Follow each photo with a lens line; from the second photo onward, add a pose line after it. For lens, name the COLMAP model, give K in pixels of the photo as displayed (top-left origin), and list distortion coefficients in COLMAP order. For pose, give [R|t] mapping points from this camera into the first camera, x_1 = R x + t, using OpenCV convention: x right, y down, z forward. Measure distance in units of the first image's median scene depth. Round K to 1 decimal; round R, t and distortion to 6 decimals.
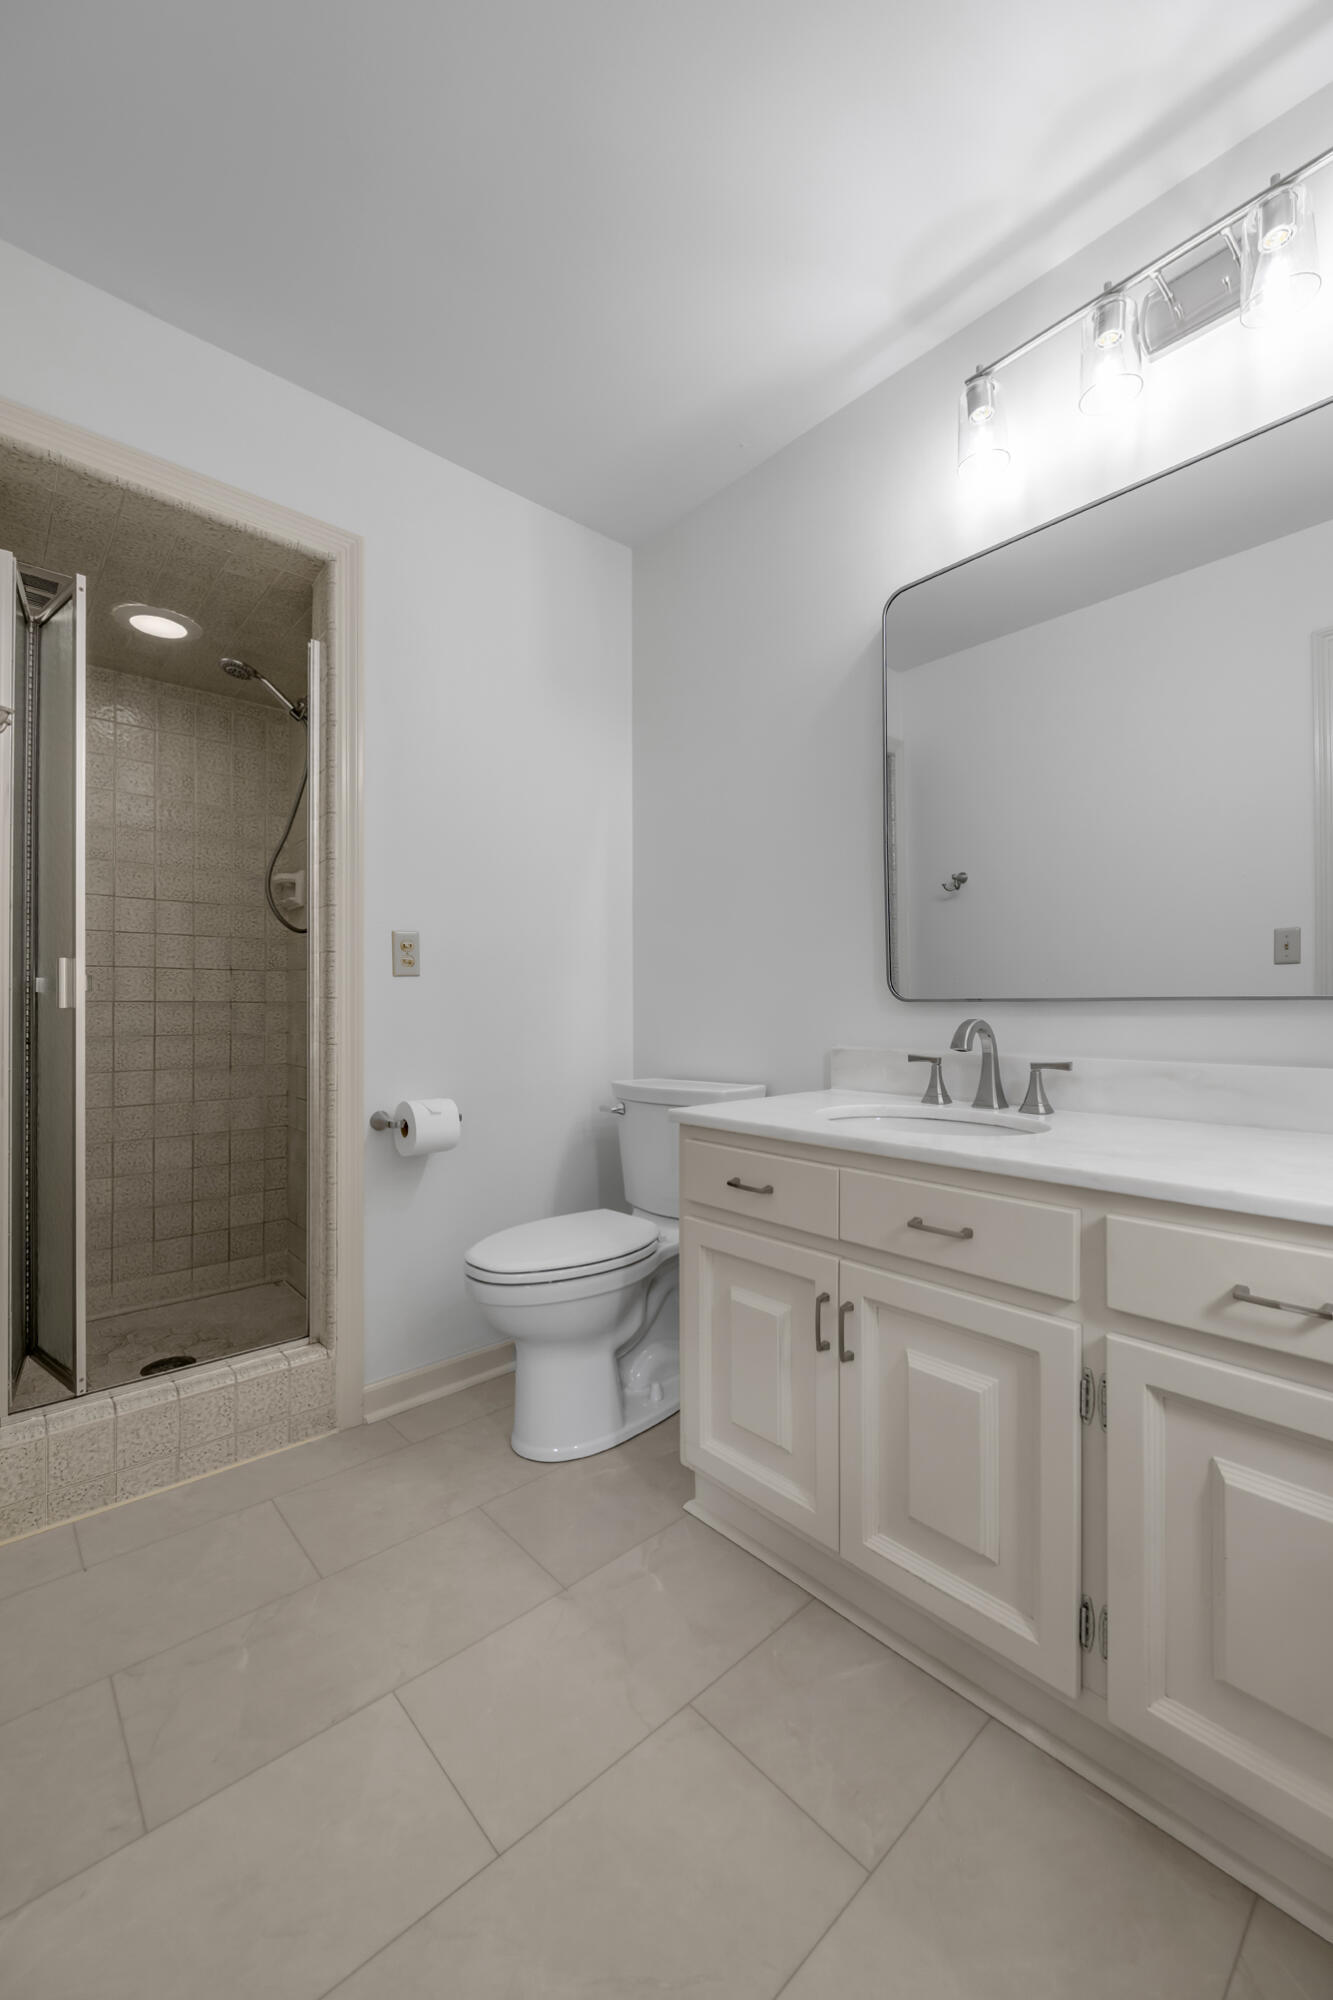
lens RADIAL K [[778.7, 0, 661.8], [0, 778.7, 1003.2], [0, 0, 1]] dist [-0.000233, -0.000044]
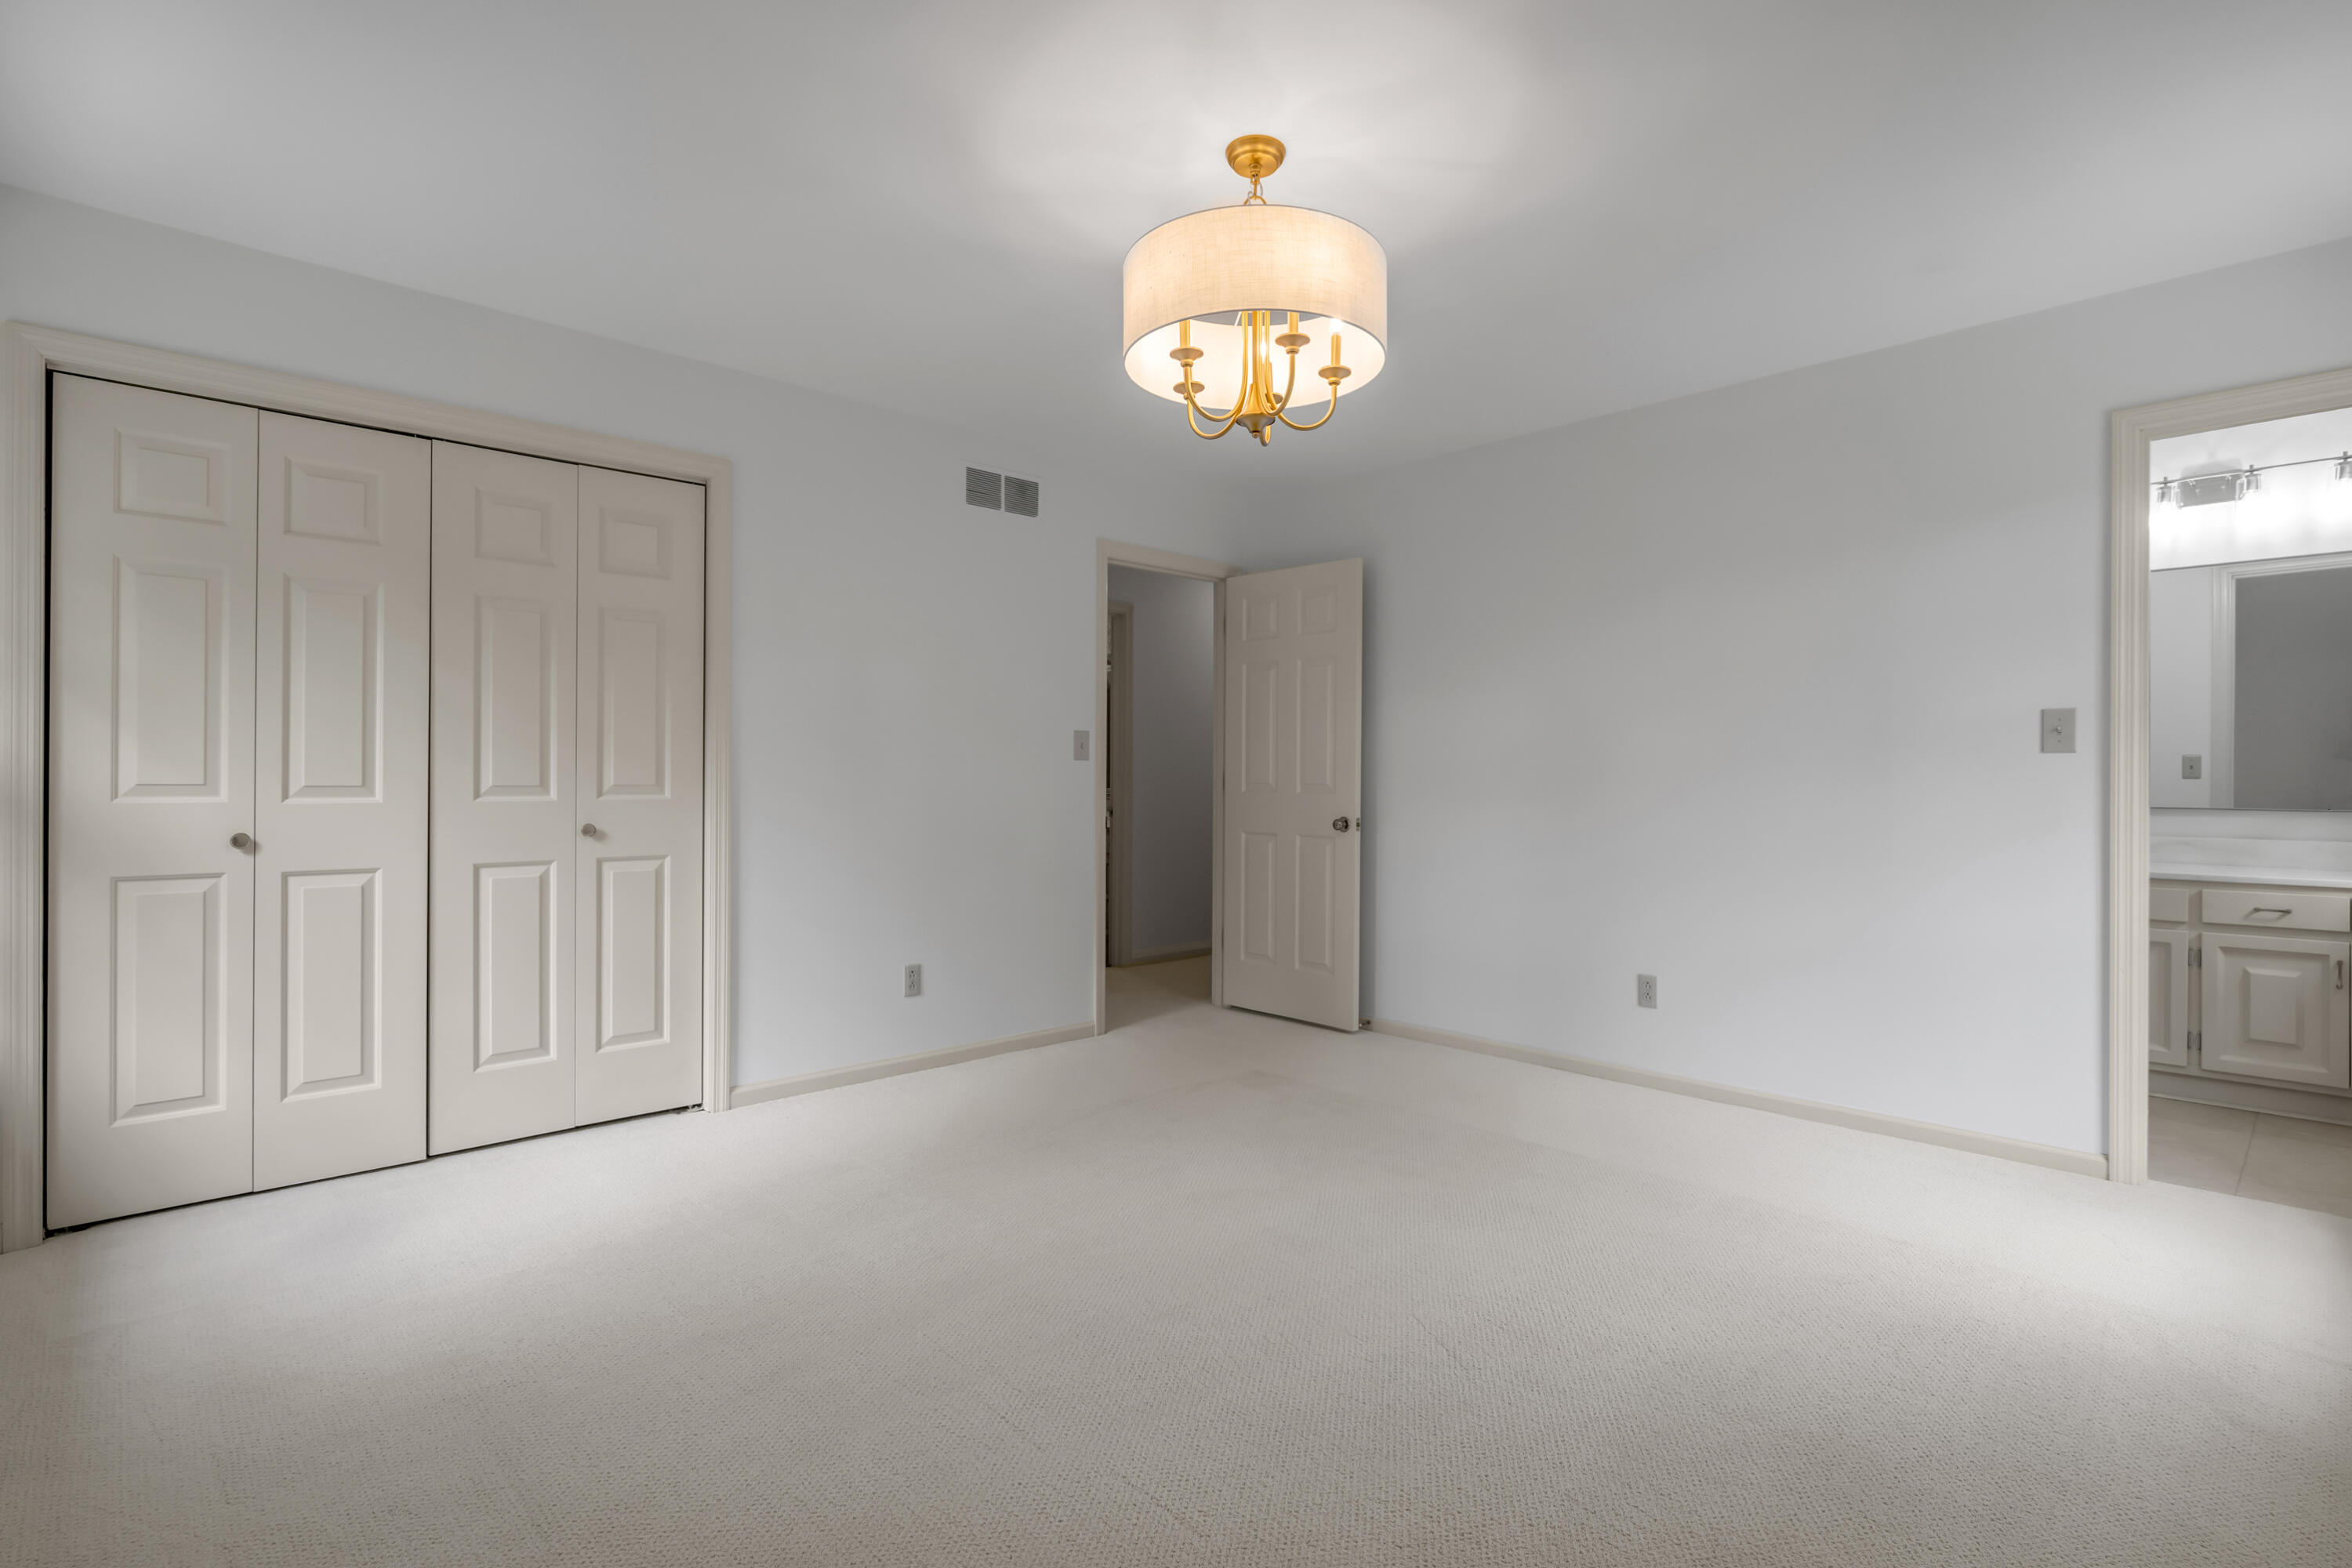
lens RADIAL K [[1116.0, 0, 1177.2], [0, 1116.0, 782.7], [0, 0, 1]] dist [-0.002576, -0.000228]
pose [[0.999415, 0.007309, 0.033396, -3.267768], [-0.007492, 0.999958, 0.005357, -0.105574], [-0.033355, -0.005604, 0.999428, -2.889871]]
